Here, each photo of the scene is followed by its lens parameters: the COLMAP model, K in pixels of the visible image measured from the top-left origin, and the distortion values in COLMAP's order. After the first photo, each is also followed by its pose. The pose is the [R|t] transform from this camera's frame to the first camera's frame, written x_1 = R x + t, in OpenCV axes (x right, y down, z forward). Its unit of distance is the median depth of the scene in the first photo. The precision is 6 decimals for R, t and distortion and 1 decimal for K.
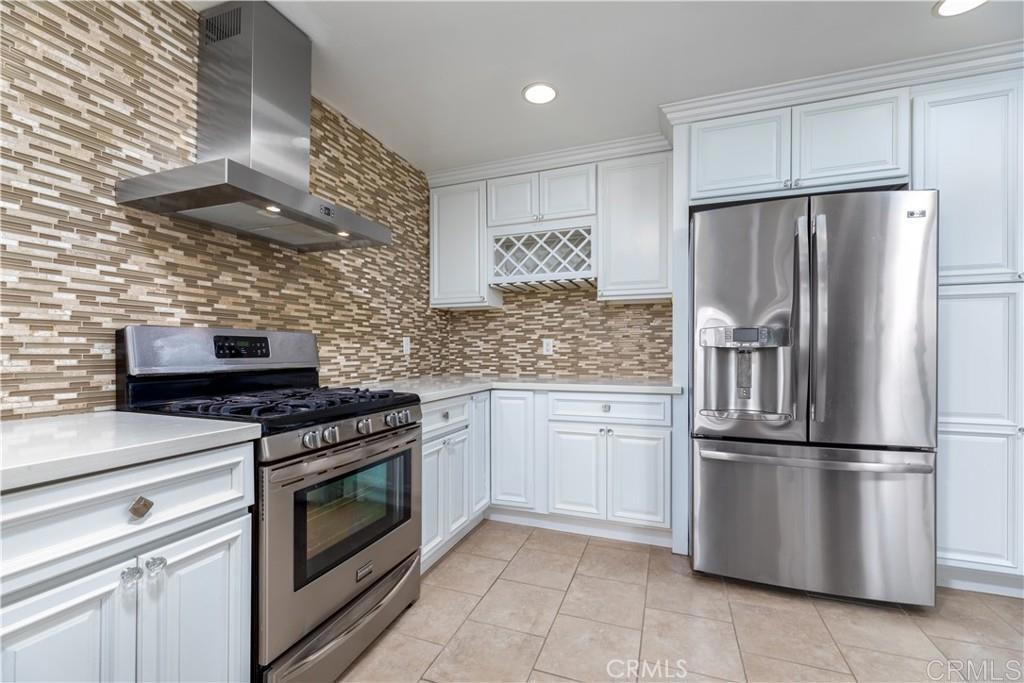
lens RADIAL K [[413.7, 0, 509.2], [0, 413.7, 352.3], [0, 0, 1]] dist [-0.000192, -0.000194]
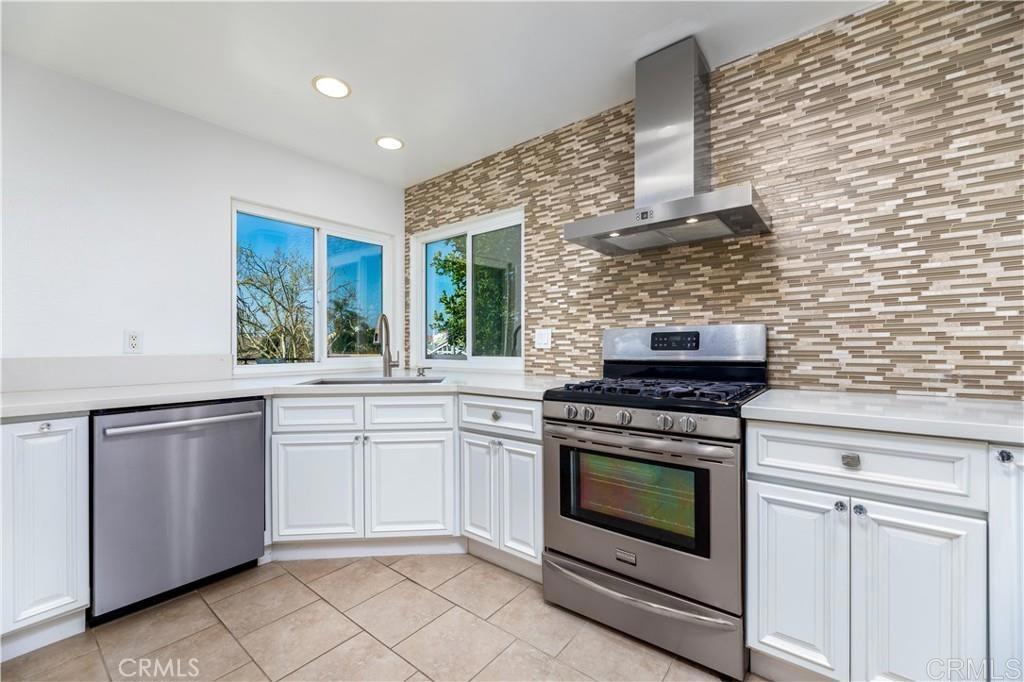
lens RADIAL K [[427.7, 0, 512.0], [0, 427.7, 341.0], [0, 0, 1]] dist [-0.000587, -0.000061]
pose [[-0.306193, -0.001311, -0.951969, 0.647431], [0.008462, 0.999956, -0.004099, -0.011690], [0.951932, -0.009311, -0.306168, 0.894952]]
